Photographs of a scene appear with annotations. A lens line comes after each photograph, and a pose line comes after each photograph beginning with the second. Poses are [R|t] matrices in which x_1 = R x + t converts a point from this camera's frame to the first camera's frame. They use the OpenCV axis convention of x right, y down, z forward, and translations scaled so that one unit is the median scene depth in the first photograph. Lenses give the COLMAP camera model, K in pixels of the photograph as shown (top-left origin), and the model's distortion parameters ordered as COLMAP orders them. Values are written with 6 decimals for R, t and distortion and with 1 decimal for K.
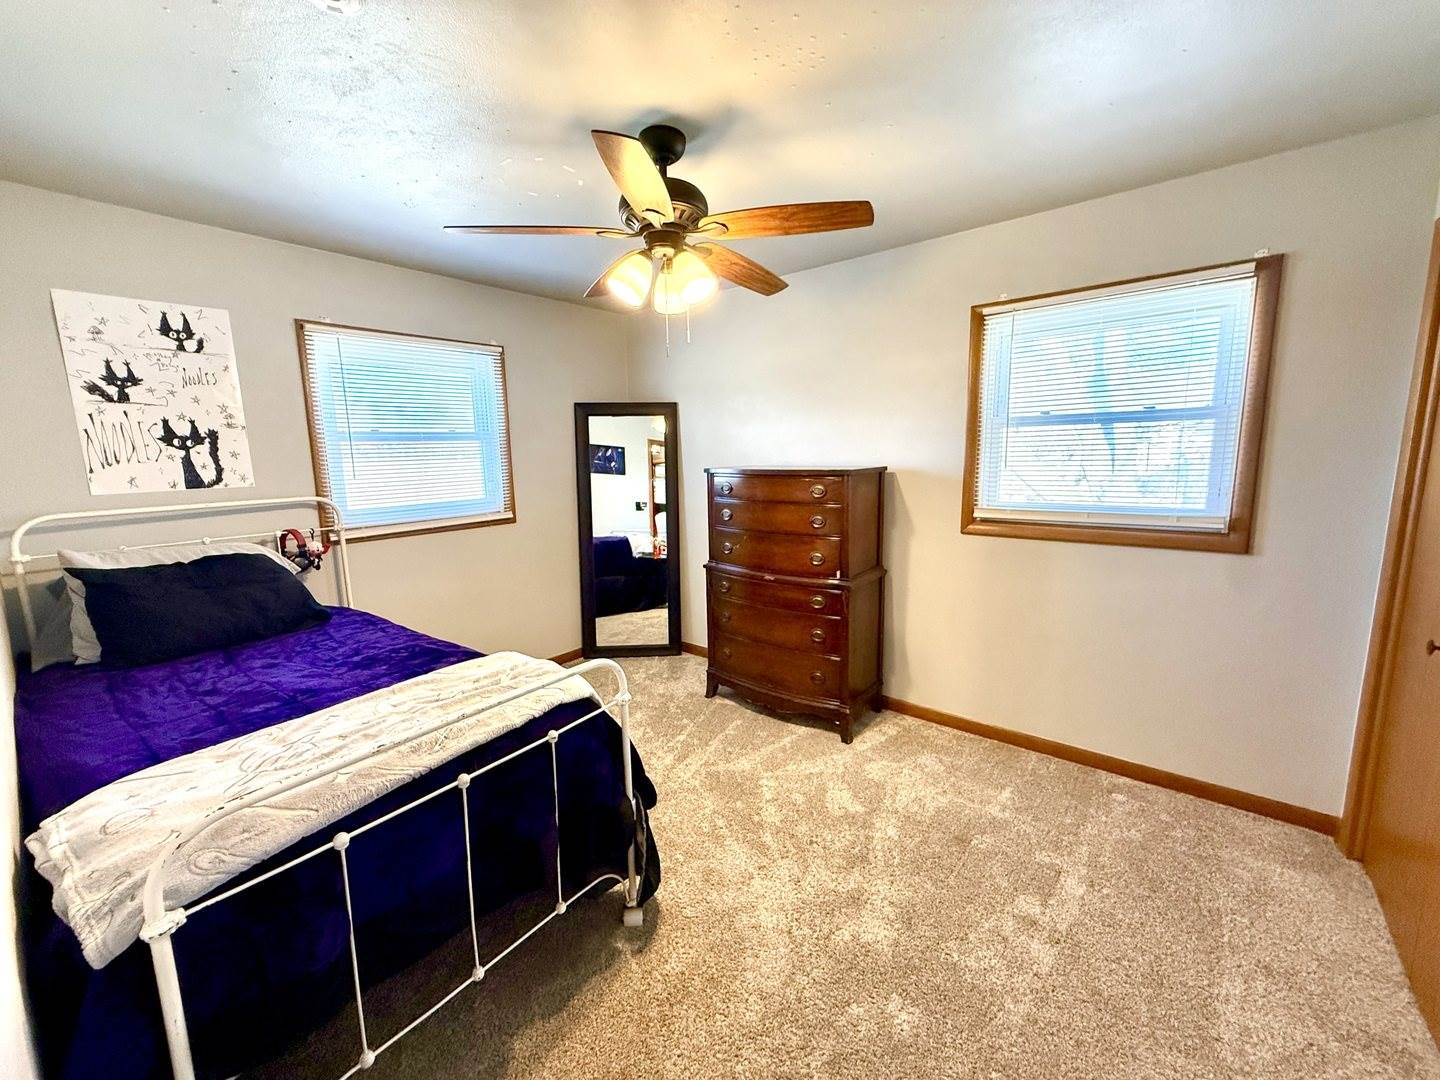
lens RADIAL K [[572.8, 0, 716.5], [0, 572.8, 539.5], [0, 0, 1]] dist [-0.000512, 0.000310]
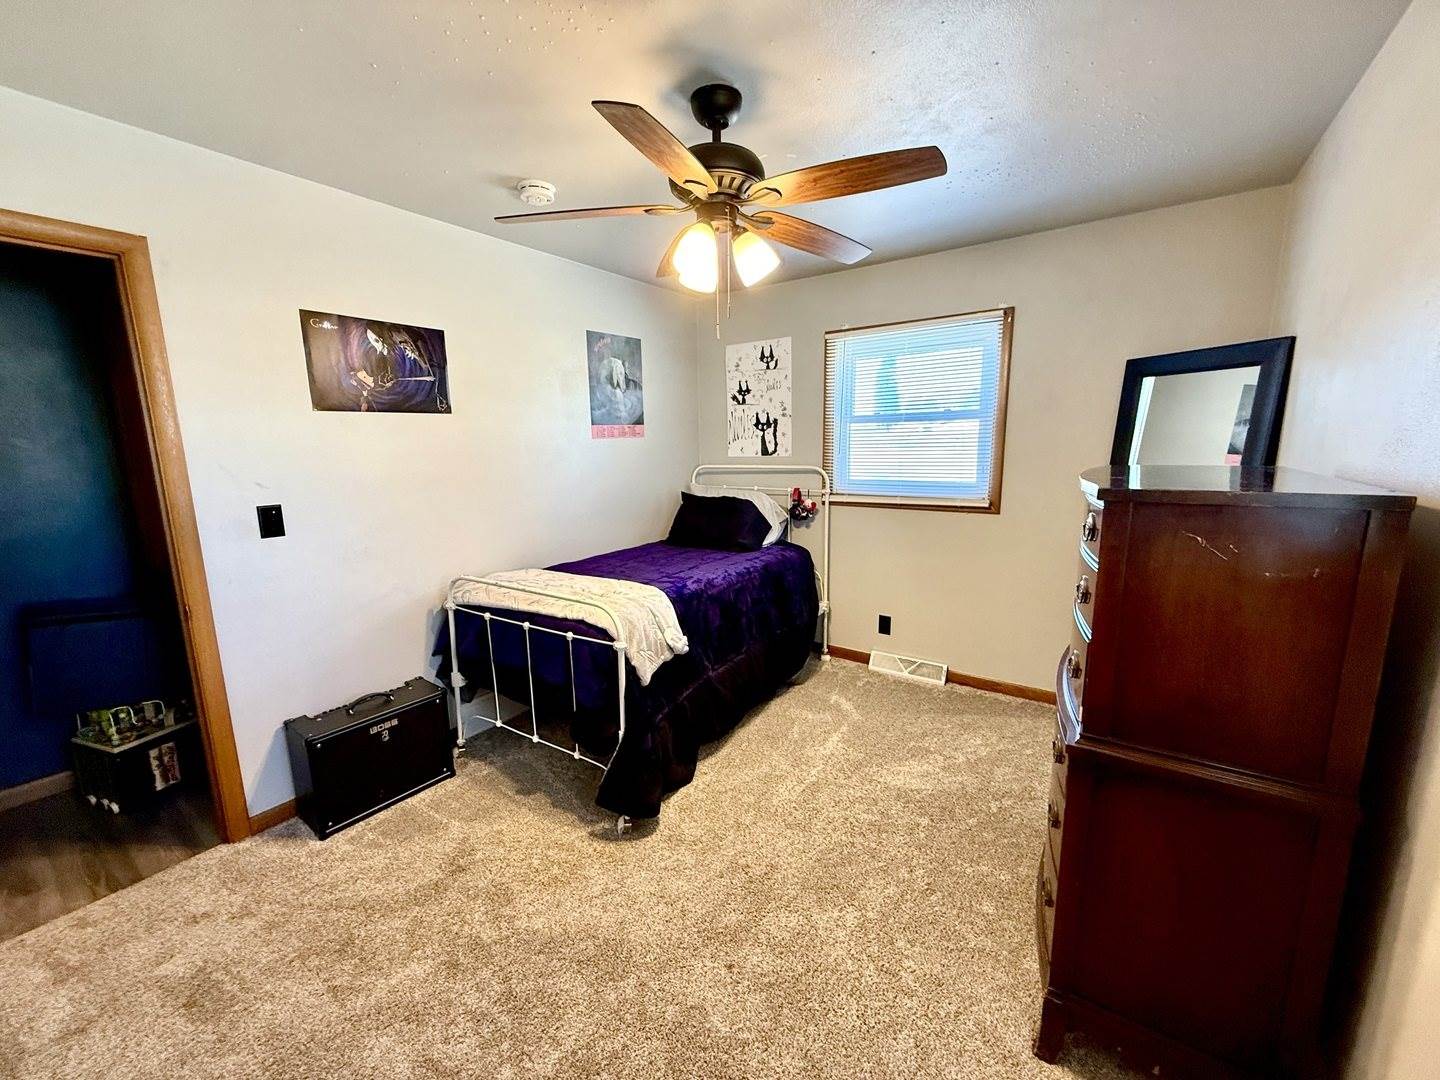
lens RADIAL K [[572.8, 0, 714.3], [0, 572.8, 538.1], [0, 0, 1]] dist [-0.000512, 0.000310]
pose [[0.070407, 0.189395, -0.979373, 0.713719], [-0.138096, 0.974207, 0.178468, -0.134209], [0.987913, 0.122682, 0.094746, 0.757039]]
